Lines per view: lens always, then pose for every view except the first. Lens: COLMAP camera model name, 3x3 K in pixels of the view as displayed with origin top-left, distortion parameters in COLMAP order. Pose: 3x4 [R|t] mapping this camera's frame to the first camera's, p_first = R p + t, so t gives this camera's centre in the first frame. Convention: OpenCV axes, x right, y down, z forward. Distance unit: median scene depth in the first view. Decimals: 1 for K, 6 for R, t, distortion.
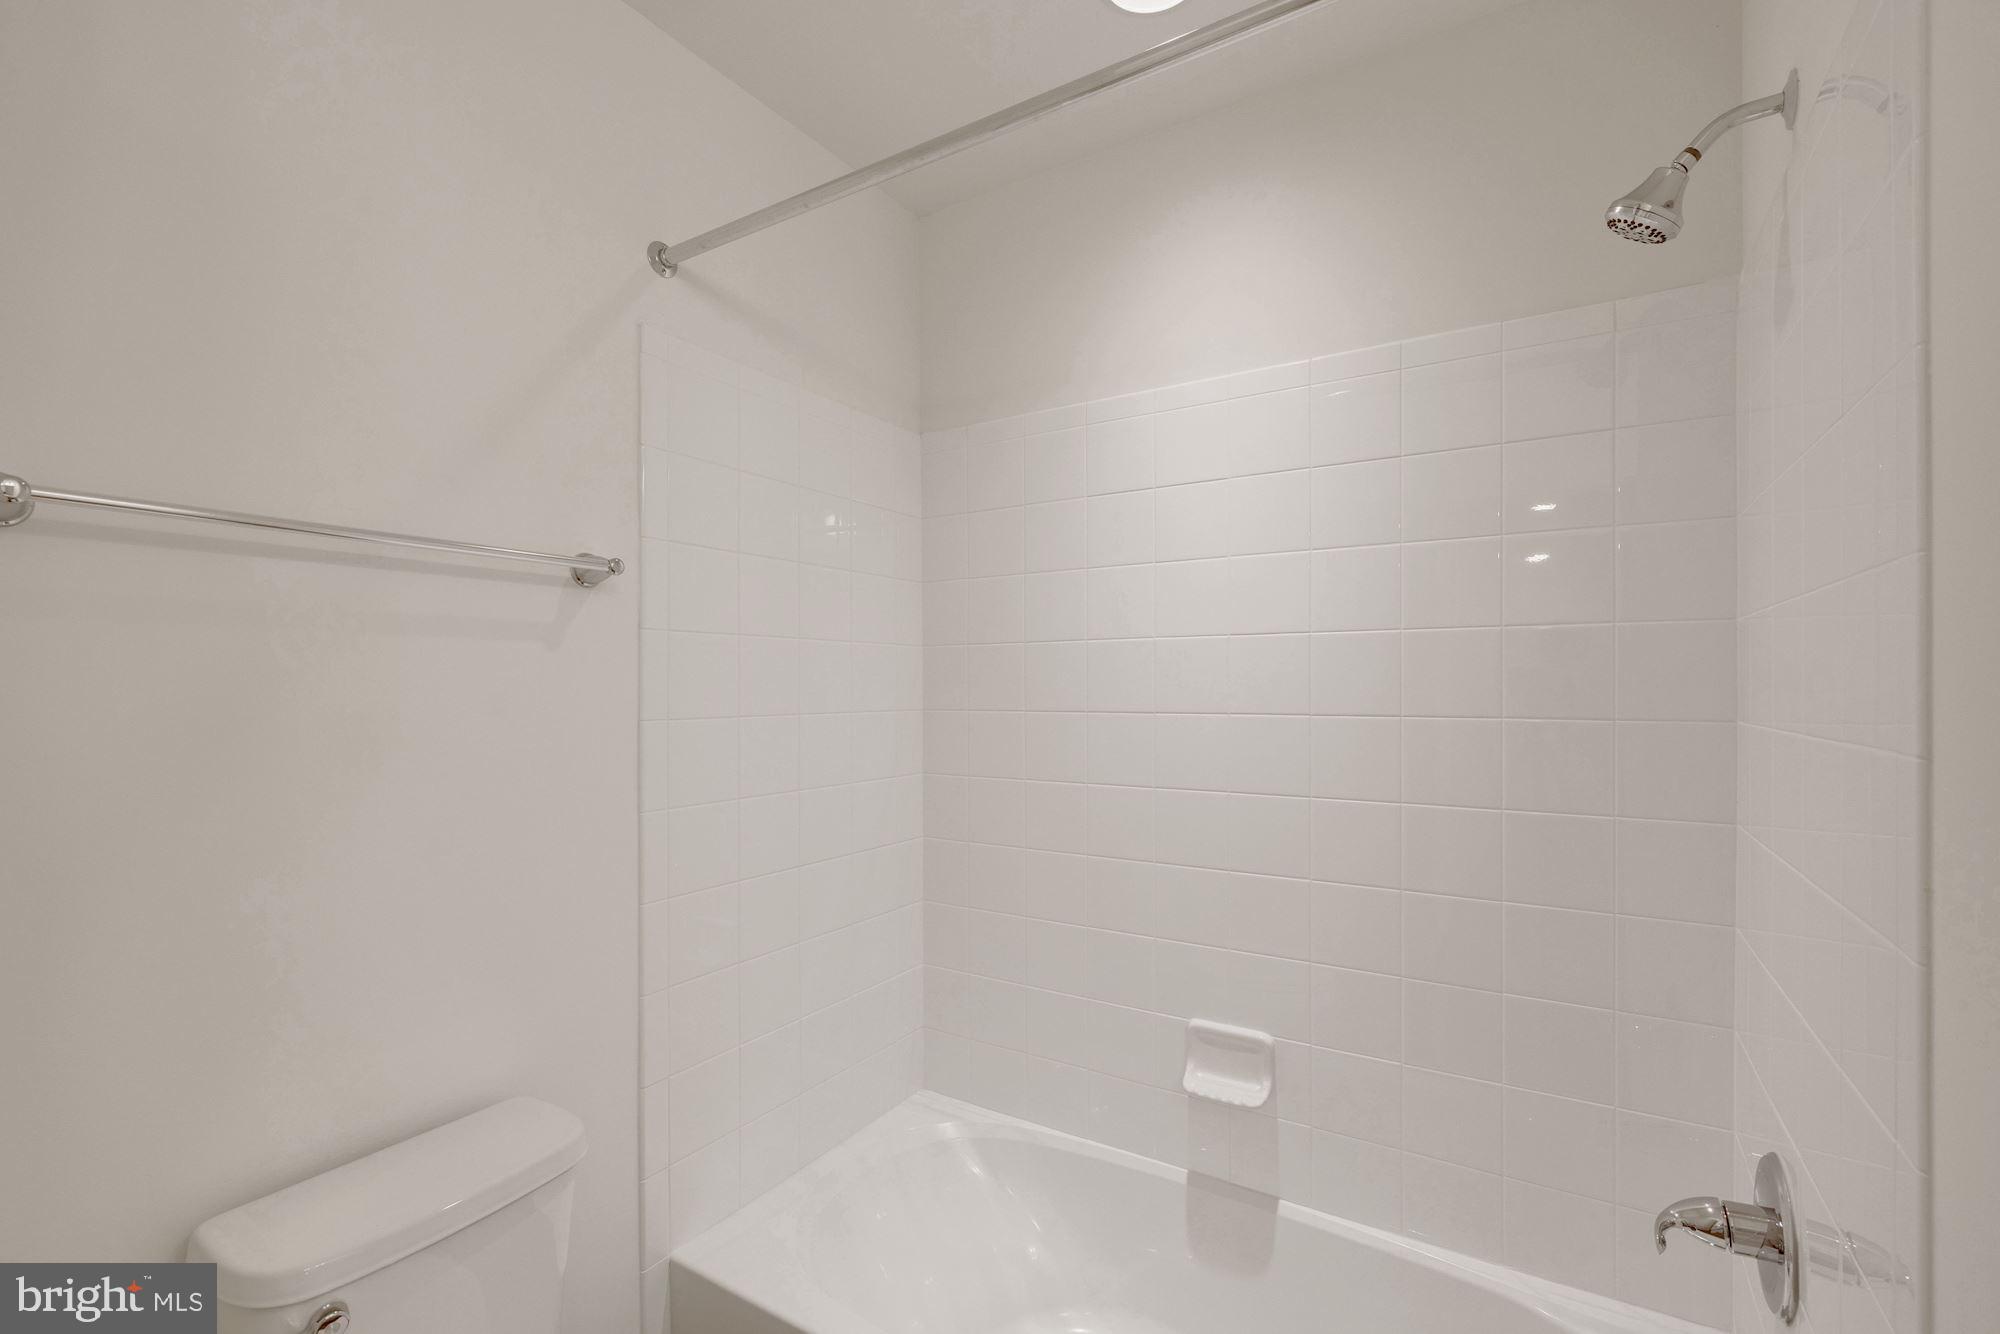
lens RADIAL K [[853.5, 0, 997.3], [0, 853.5, 685.4], [0, 0, 1]] dist [0.001279, 0.000782]
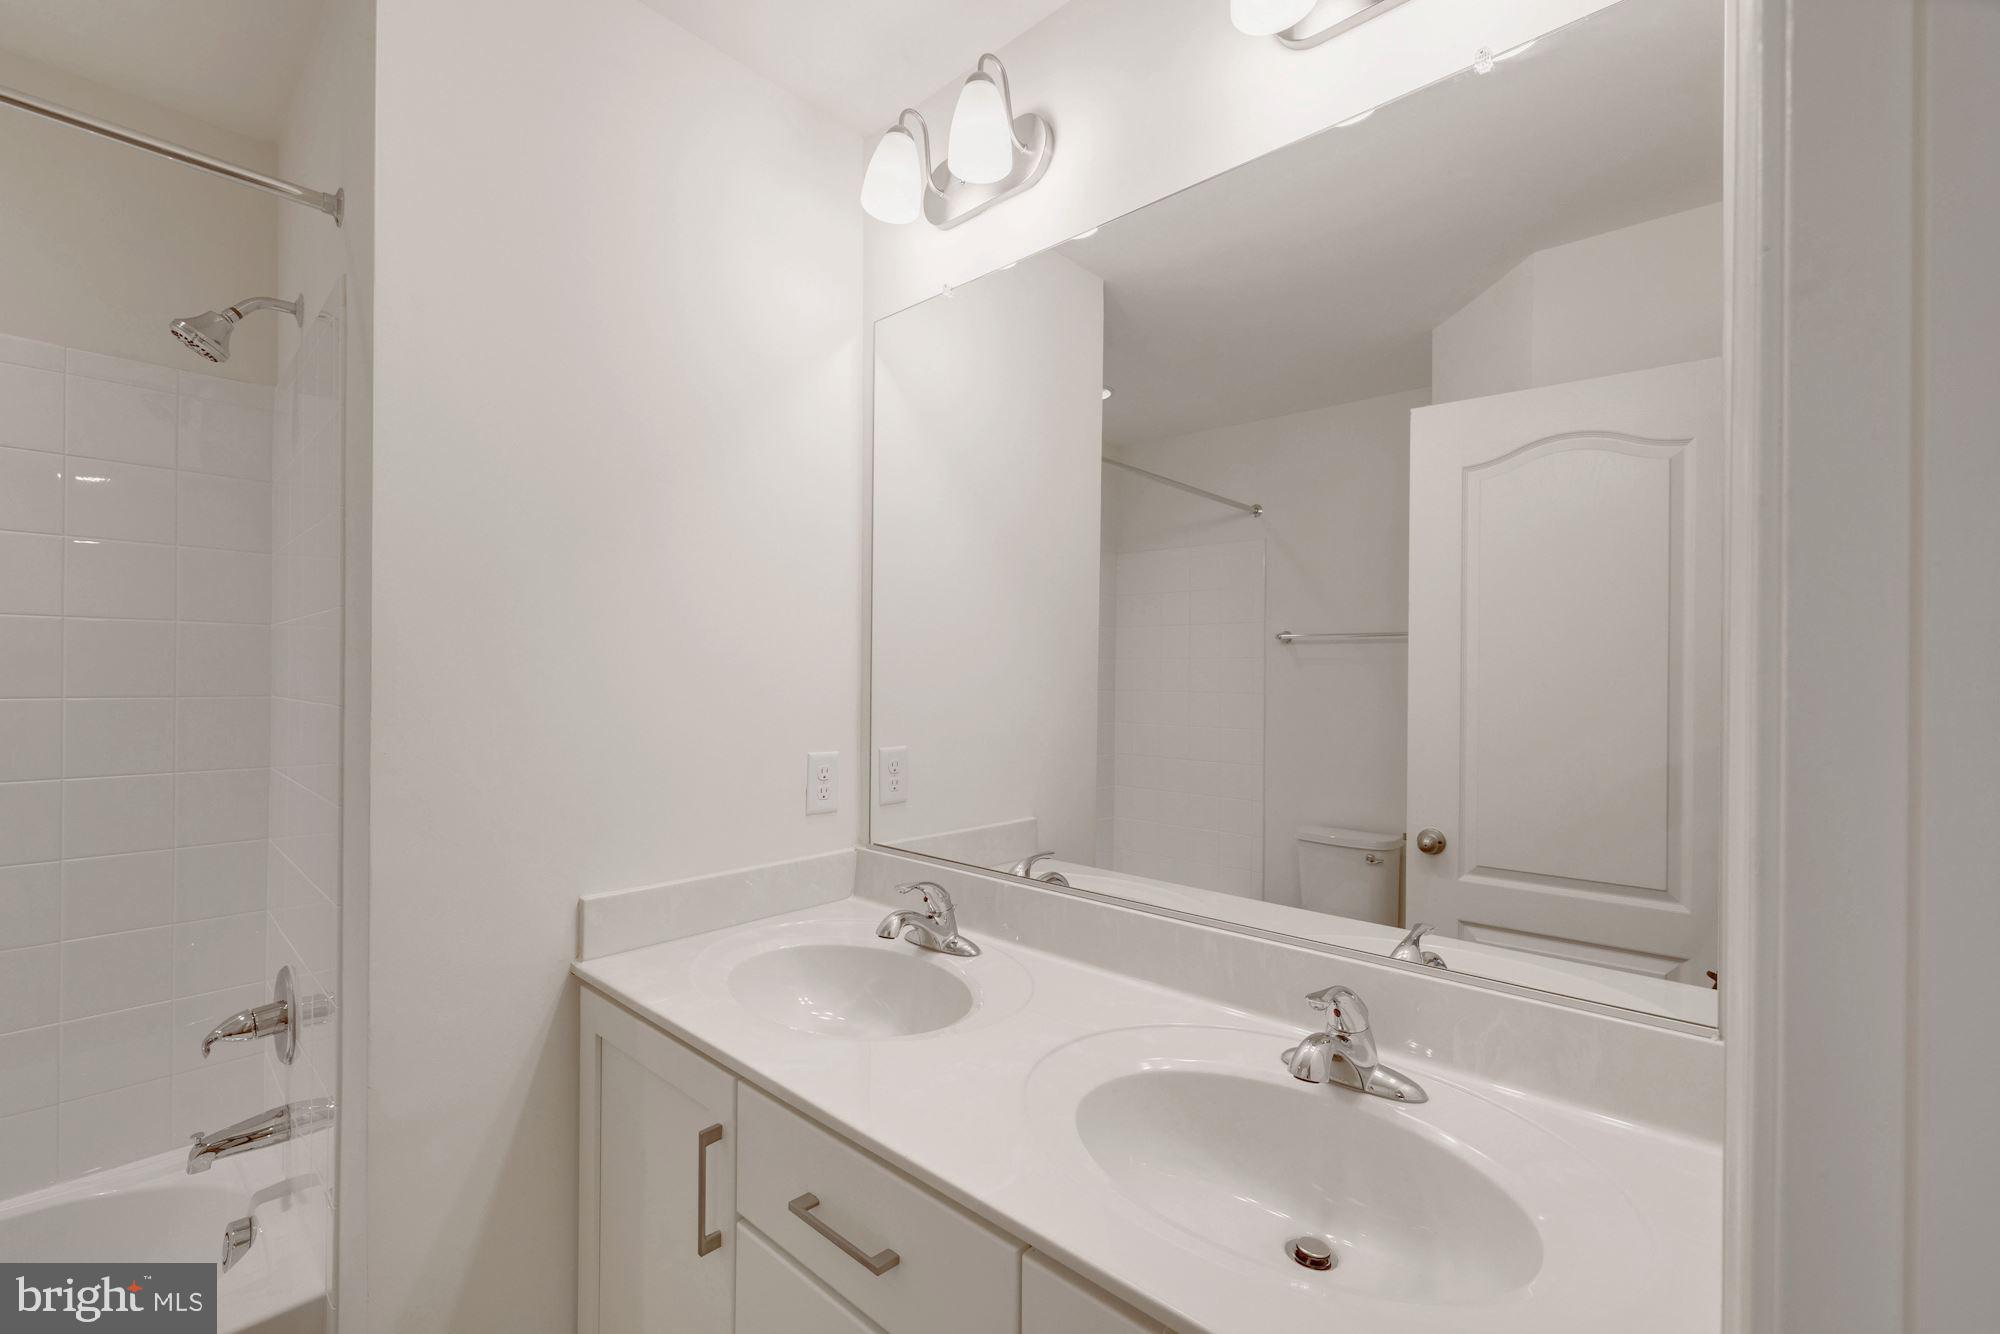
lens RADIAL K [[853.5, 0, 997.6], [0, 853.5, 673.2], [0, 0, 1]] dist [0.001279, 0.000782]
pose [[0.185432, -0.003683, 0.982650, -0.418831], [-0.009944, 0.999935, 0.005624, -0.029610], [-0.982607, -0.010815, 0.185383, -0.606317]]
